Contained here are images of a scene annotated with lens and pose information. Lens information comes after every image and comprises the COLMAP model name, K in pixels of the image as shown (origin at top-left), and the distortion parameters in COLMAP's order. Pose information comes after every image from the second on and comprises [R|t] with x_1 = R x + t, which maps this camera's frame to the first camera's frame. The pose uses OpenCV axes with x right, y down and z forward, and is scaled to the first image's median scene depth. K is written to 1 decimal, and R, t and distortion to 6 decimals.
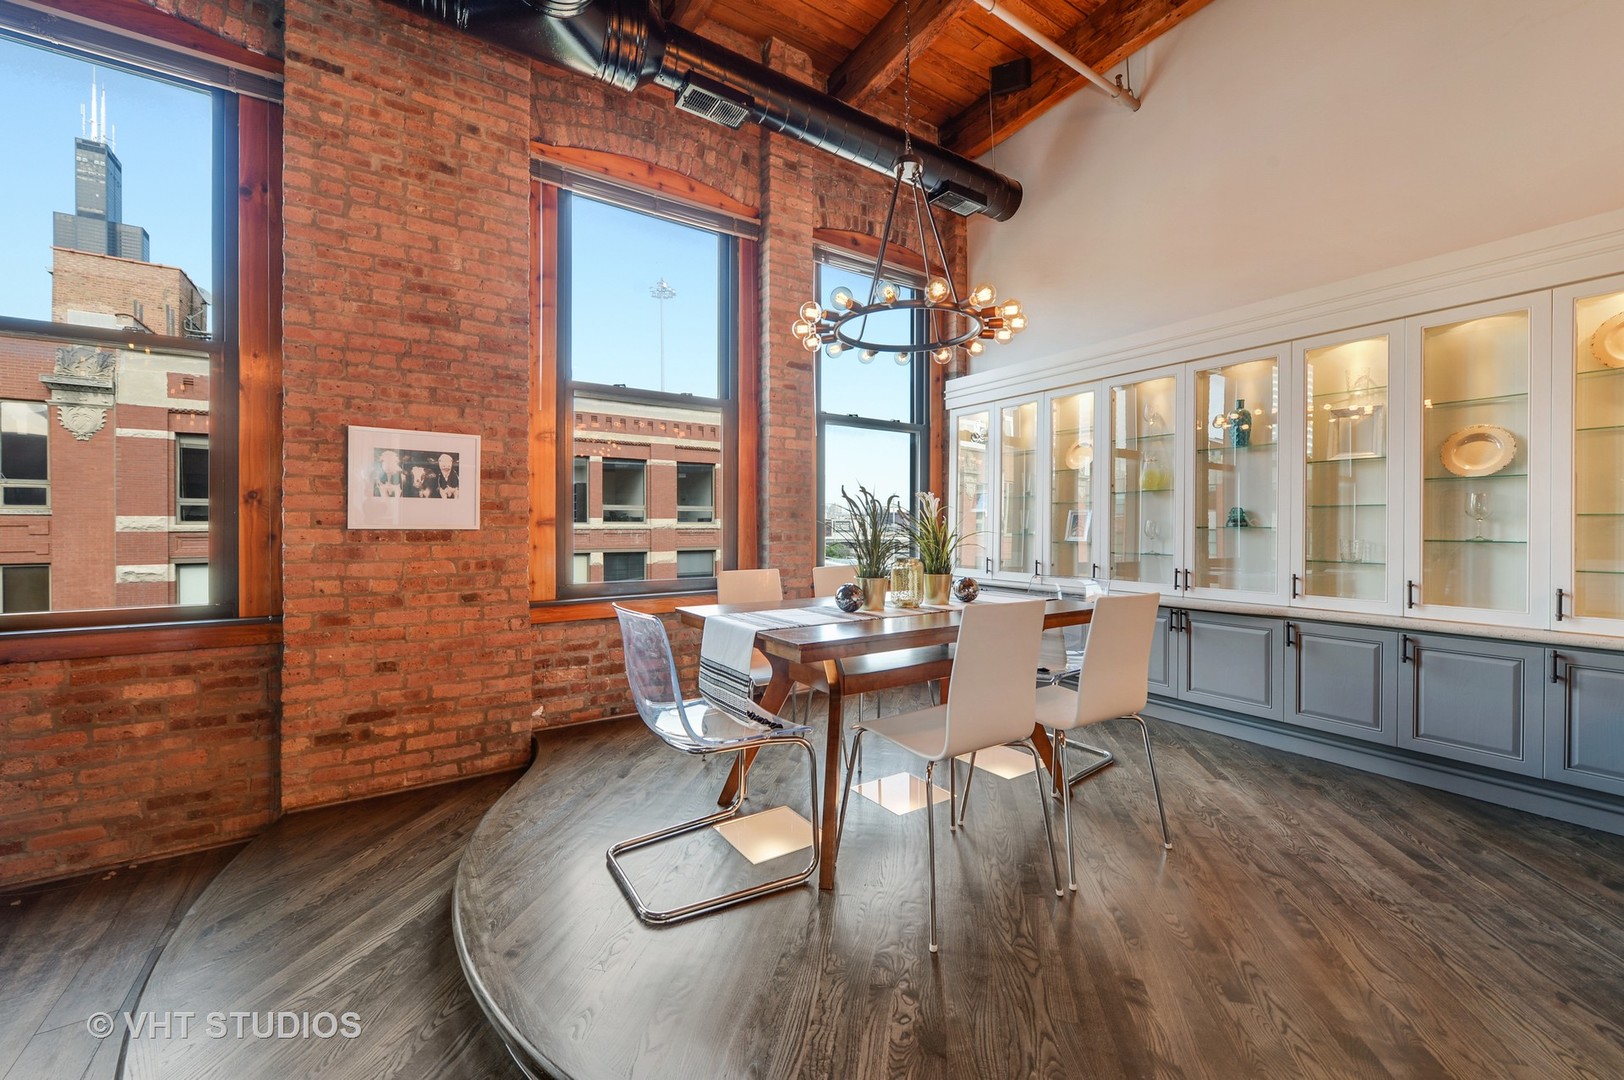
lens RADIAL K [[643.0, 0, 814.3], [0, 643.0, 530.1], [0, 0, 1]] dist [-0.002536, -0.000682]
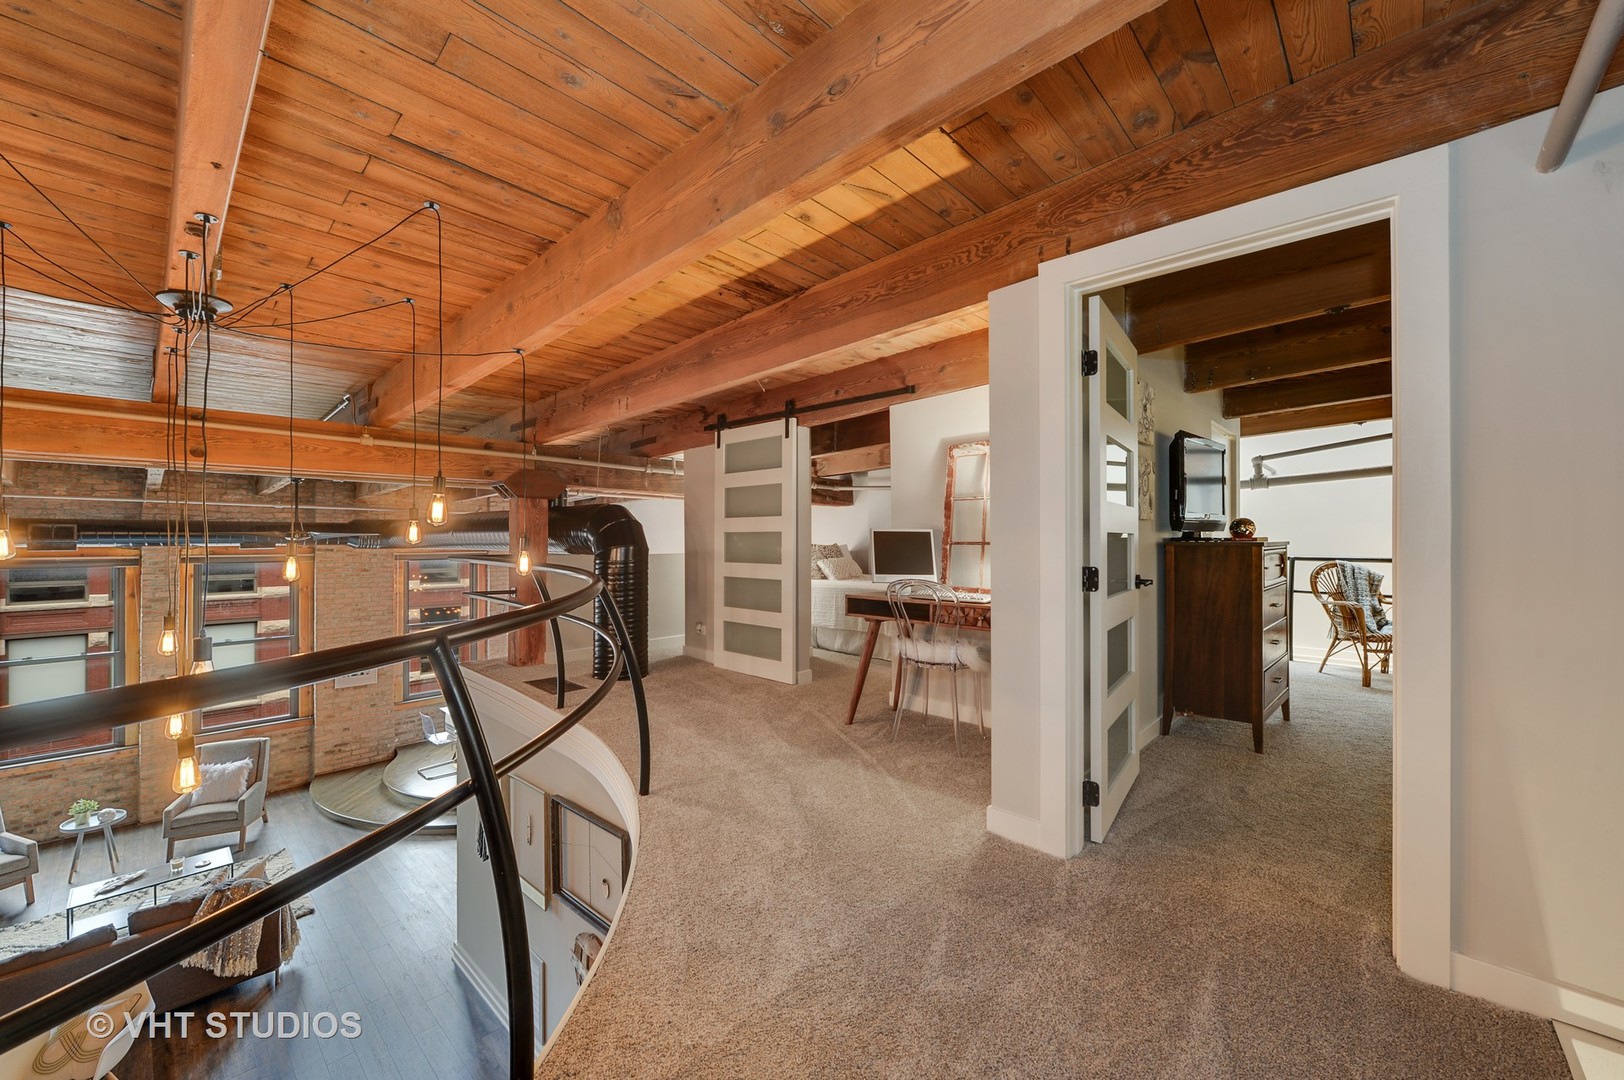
lens RADIAL K [[643.0, 0, 822.3], [0, 643.0, 538.3], [0, 0, 1]] dist [-0.002536, -0.000682]
pose [[0.970988, 0.003532, 0.239102, 0.800192], [-0.001997, 0.999976, -0.006662, -0.659864], [-0.239119, 0.005992, 0.970972, -2.450934]]
